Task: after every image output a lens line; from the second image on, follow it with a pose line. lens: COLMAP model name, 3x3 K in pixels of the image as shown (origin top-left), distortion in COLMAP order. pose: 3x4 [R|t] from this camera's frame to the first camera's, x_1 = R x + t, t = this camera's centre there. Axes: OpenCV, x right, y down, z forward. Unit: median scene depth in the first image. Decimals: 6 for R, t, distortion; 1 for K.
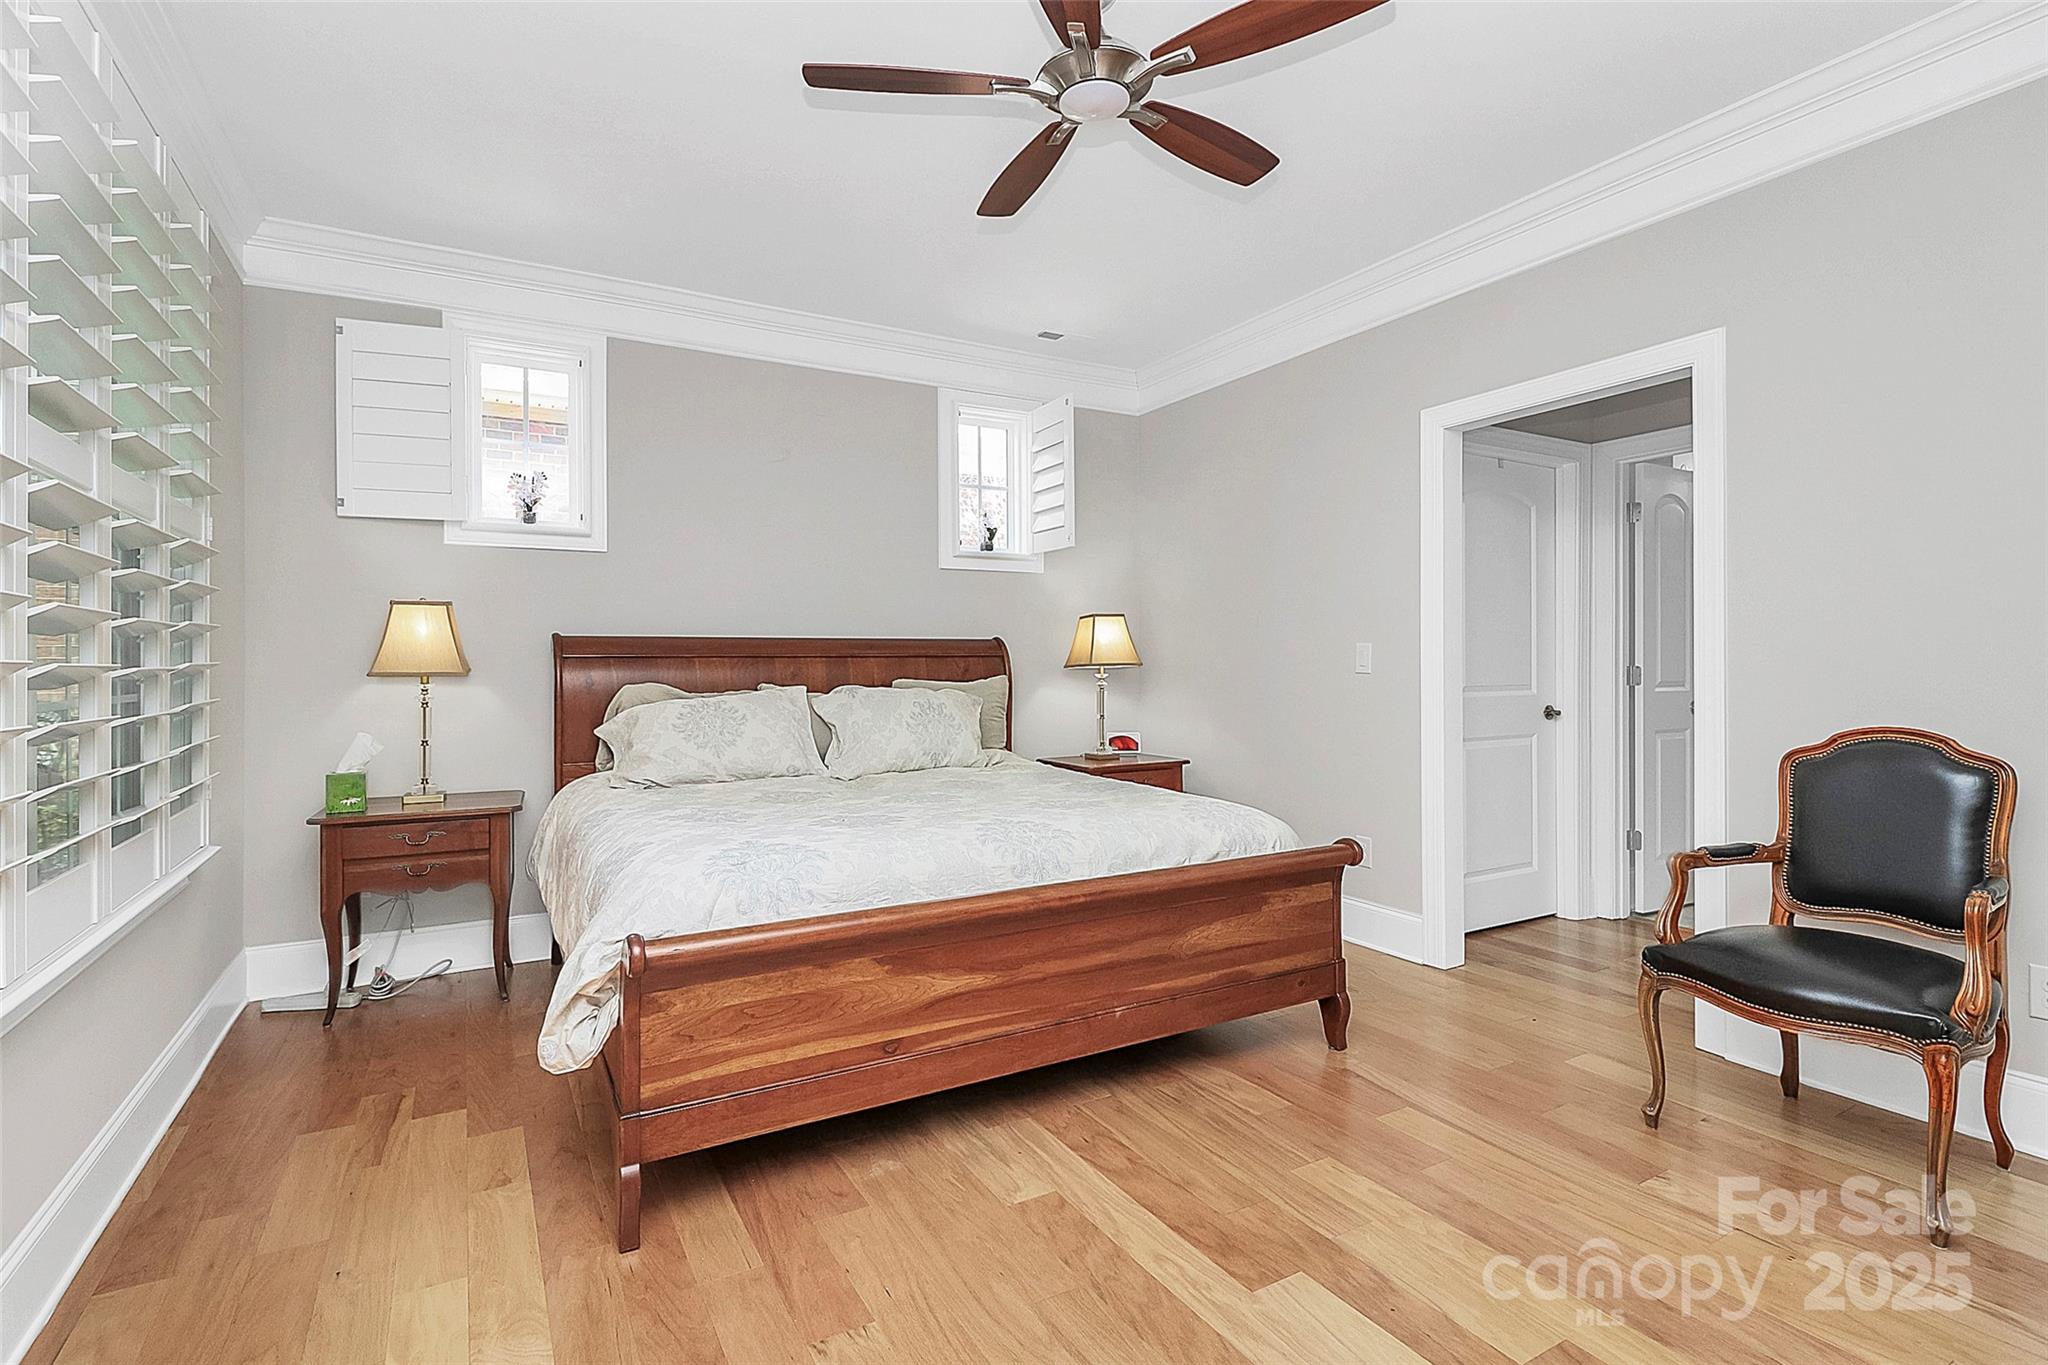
lens RADIAL K [[972.0, 0, 1017.4], [0, 972.0, 661.7], [0, 0, 1]] dist [0.001980, 0.000253]
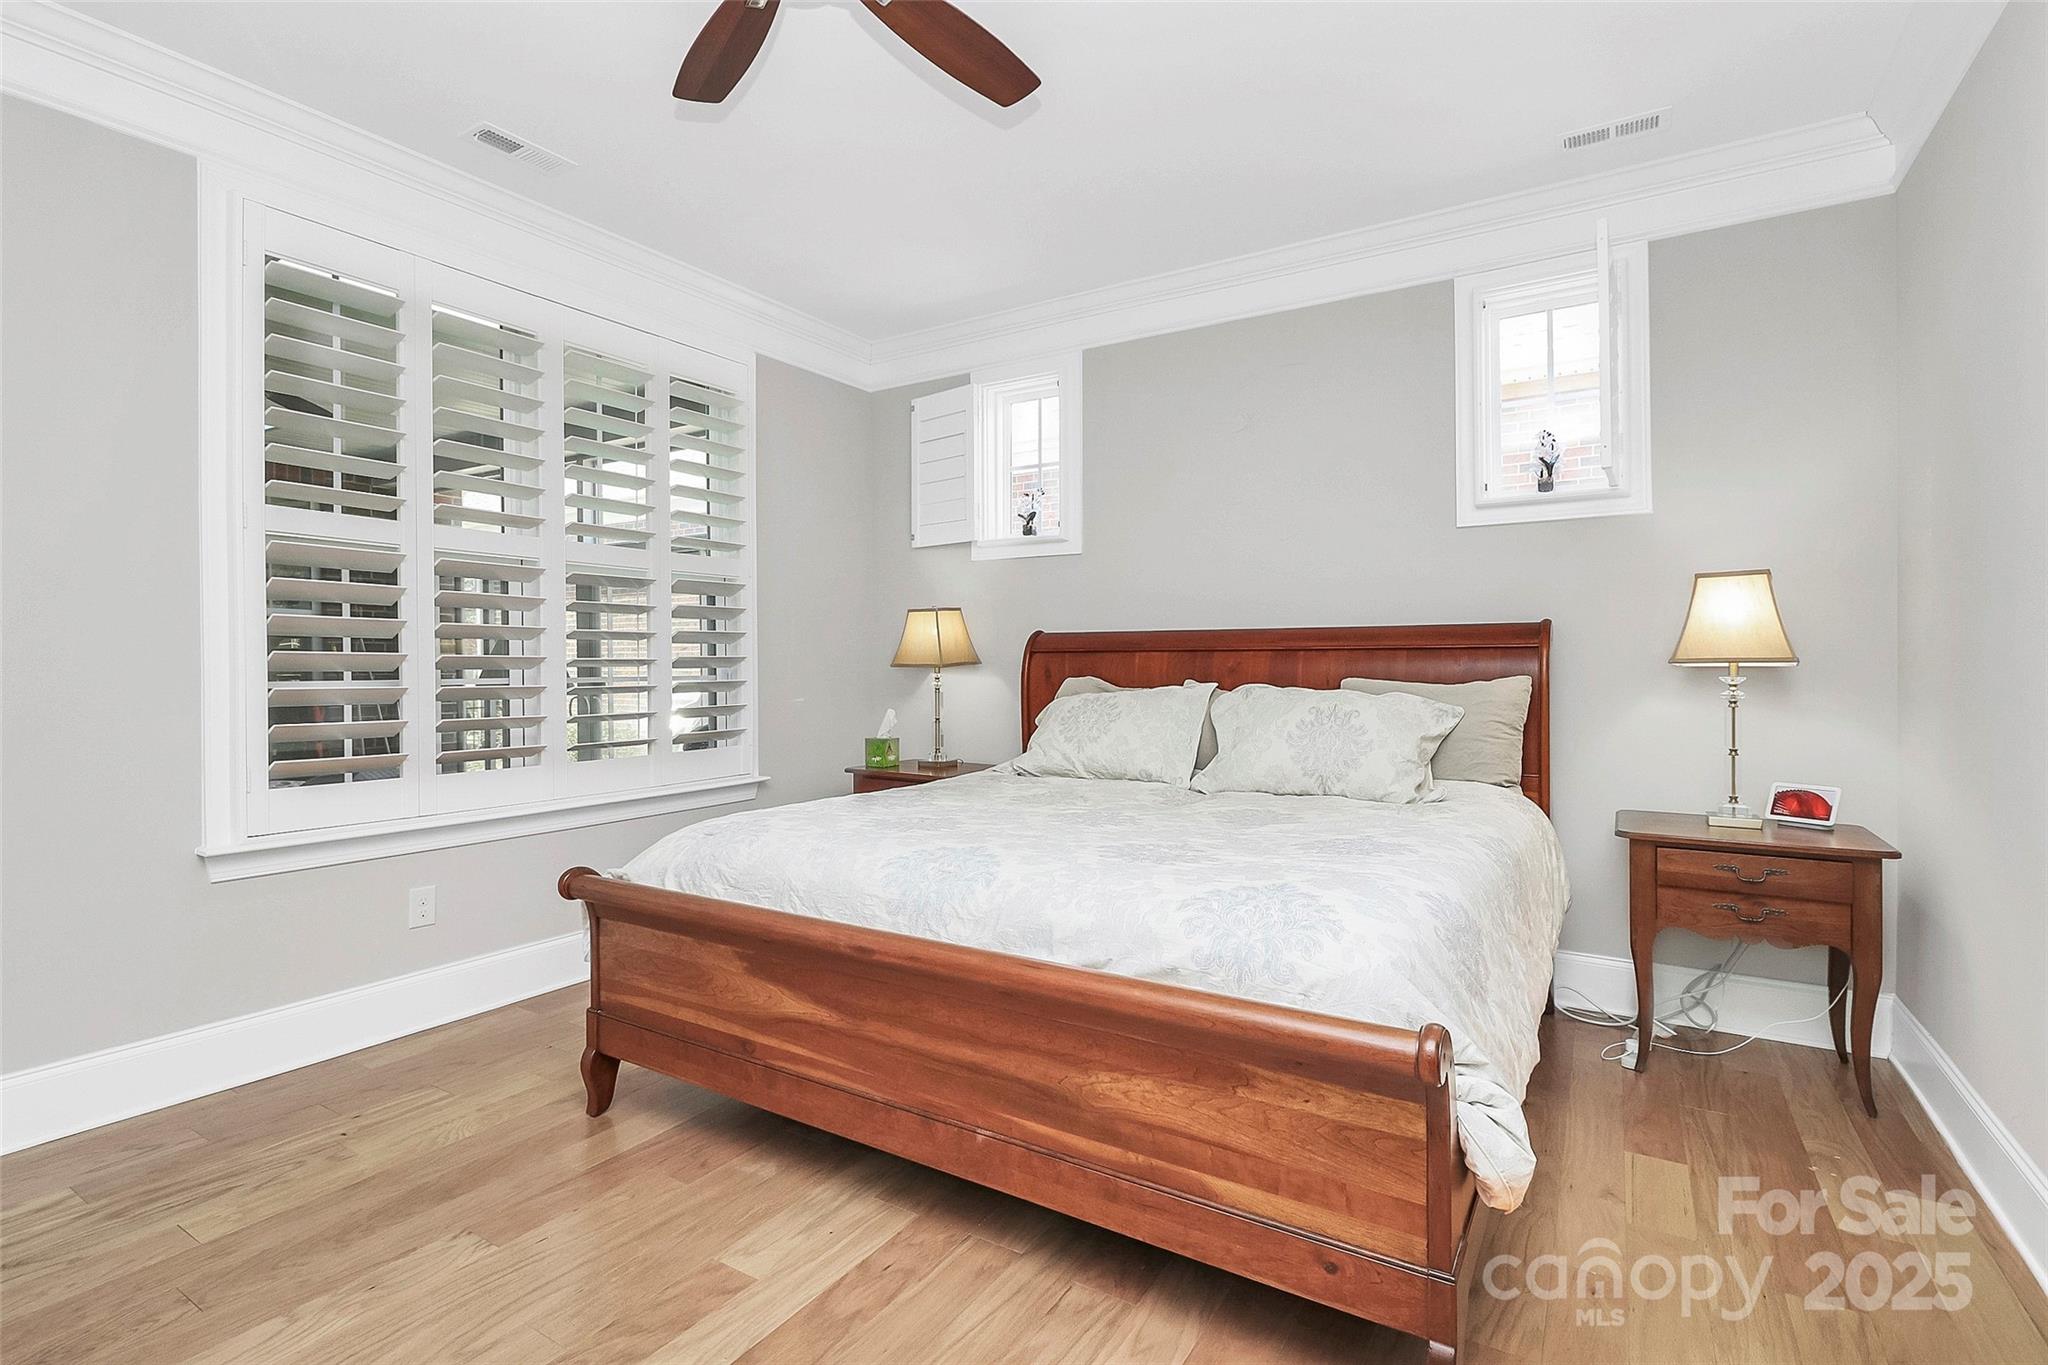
lens RADIAL K [[972.0, 0, 1017.4], [0, 972.0, 661.7], [0, 0, 1]] dist [0.001980, 0.000253]
pose [[0.469526, 0.005618, -0.882901, 0.536555], [0.001367, 0.999974, 0.007090, -0.001178], [0.882918, -0.004535, 0.469506, 0.480035]]
